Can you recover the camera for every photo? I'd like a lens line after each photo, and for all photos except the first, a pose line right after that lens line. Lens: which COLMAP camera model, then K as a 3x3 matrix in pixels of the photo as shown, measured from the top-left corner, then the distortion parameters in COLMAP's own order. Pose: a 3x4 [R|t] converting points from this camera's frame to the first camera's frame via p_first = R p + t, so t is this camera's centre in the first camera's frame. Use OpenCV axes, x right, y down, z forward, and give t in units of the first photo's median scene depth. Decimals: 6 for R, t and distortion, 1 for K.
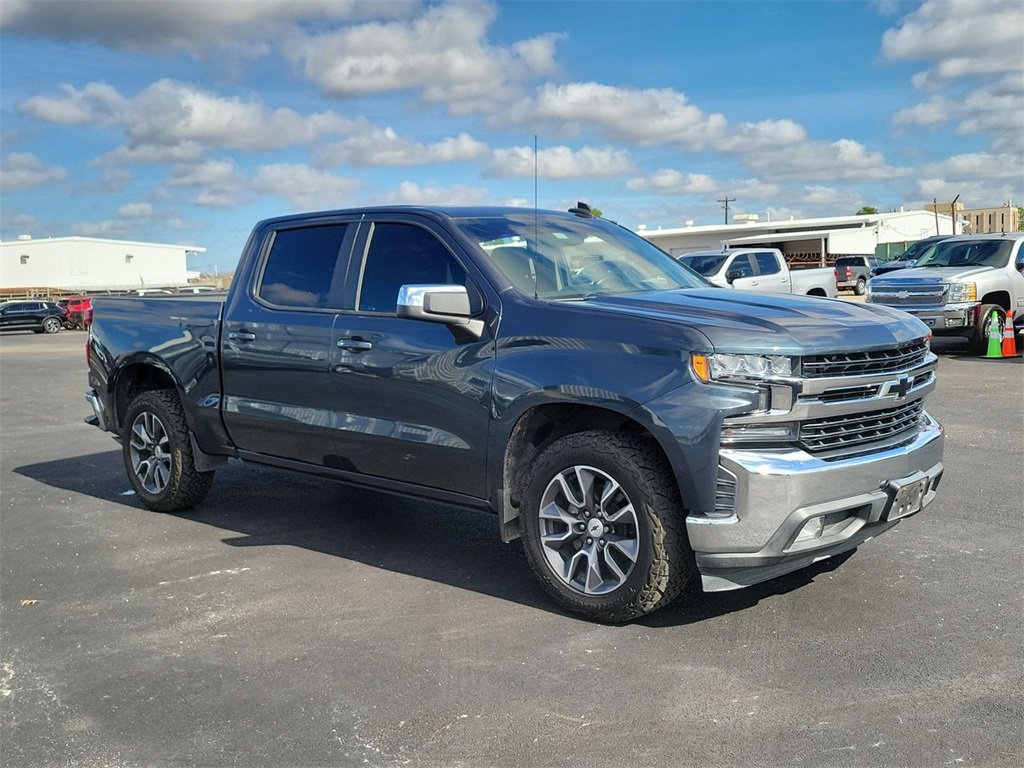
lens RADIAL K [[1113.8, 0, 529.1], [0, 1113.8, 365.1], [0, 0, 1]] dist [0.022010, 0.001590]
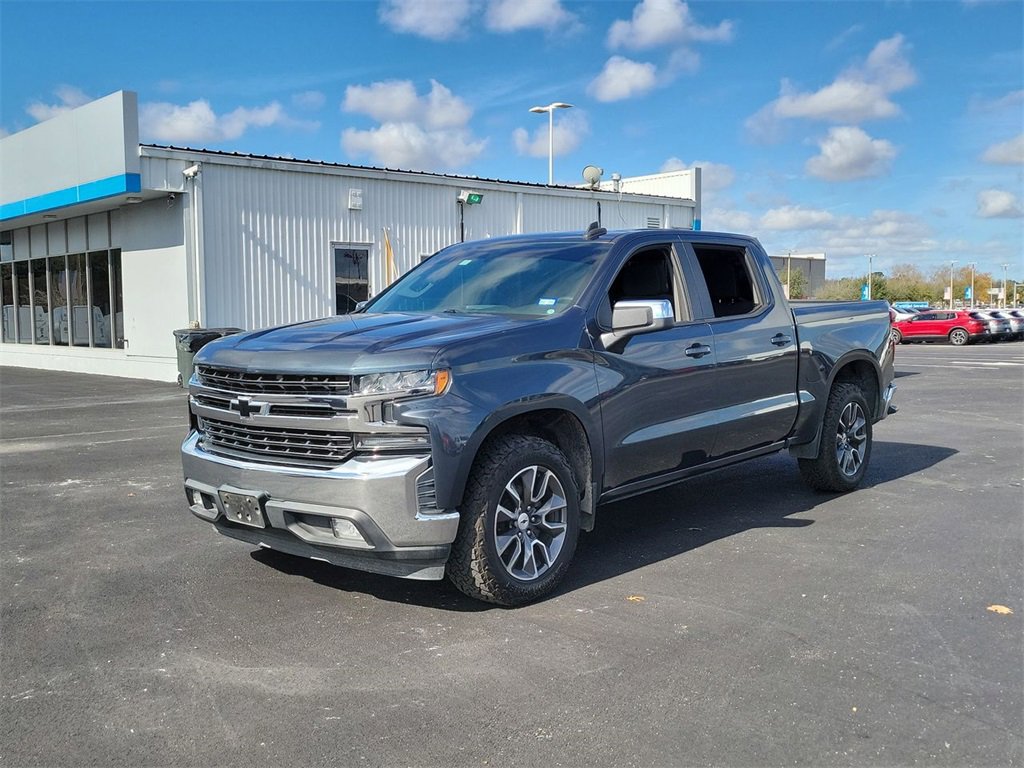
lens RADIAL K [[1132.7, 0, 516.1], [0, 1132.7, 417.2], [0, 0, 1]] dist [0.061132, -0.006894]
pose [[-0.054869, 0.117524, -0.991553, 1.417105], [-0.058868, 0.990941, 0.120709, -0.119590], [0.996757, 0.064994, -0.047453, 1.313775]]
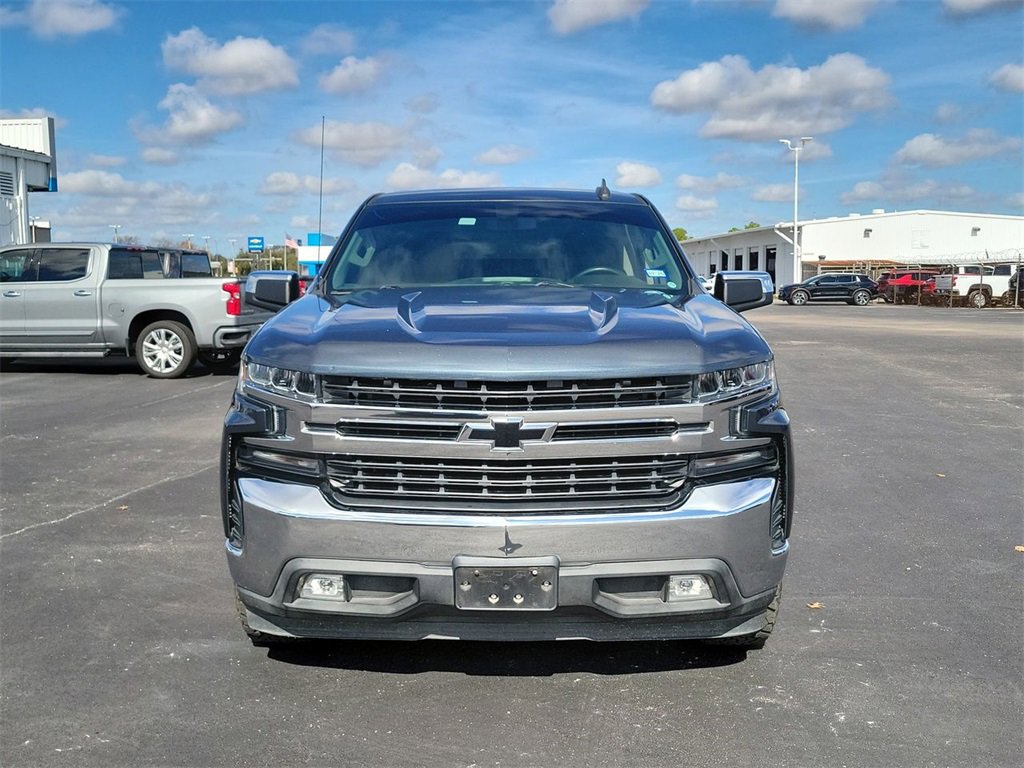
lens RADIAL K [[1102.4, 0, 533.3], [0, 1102.4, 371.3], [0, 0, 1]] dist [0.020912, 0.022700]
pose [[0.638682, 0.087994, -0.764423, 0.880543], [-0.062330, 0.996091, 0.062584, -0.064708], [0.766942, 0.007675, 0.641670, 0.555483]]
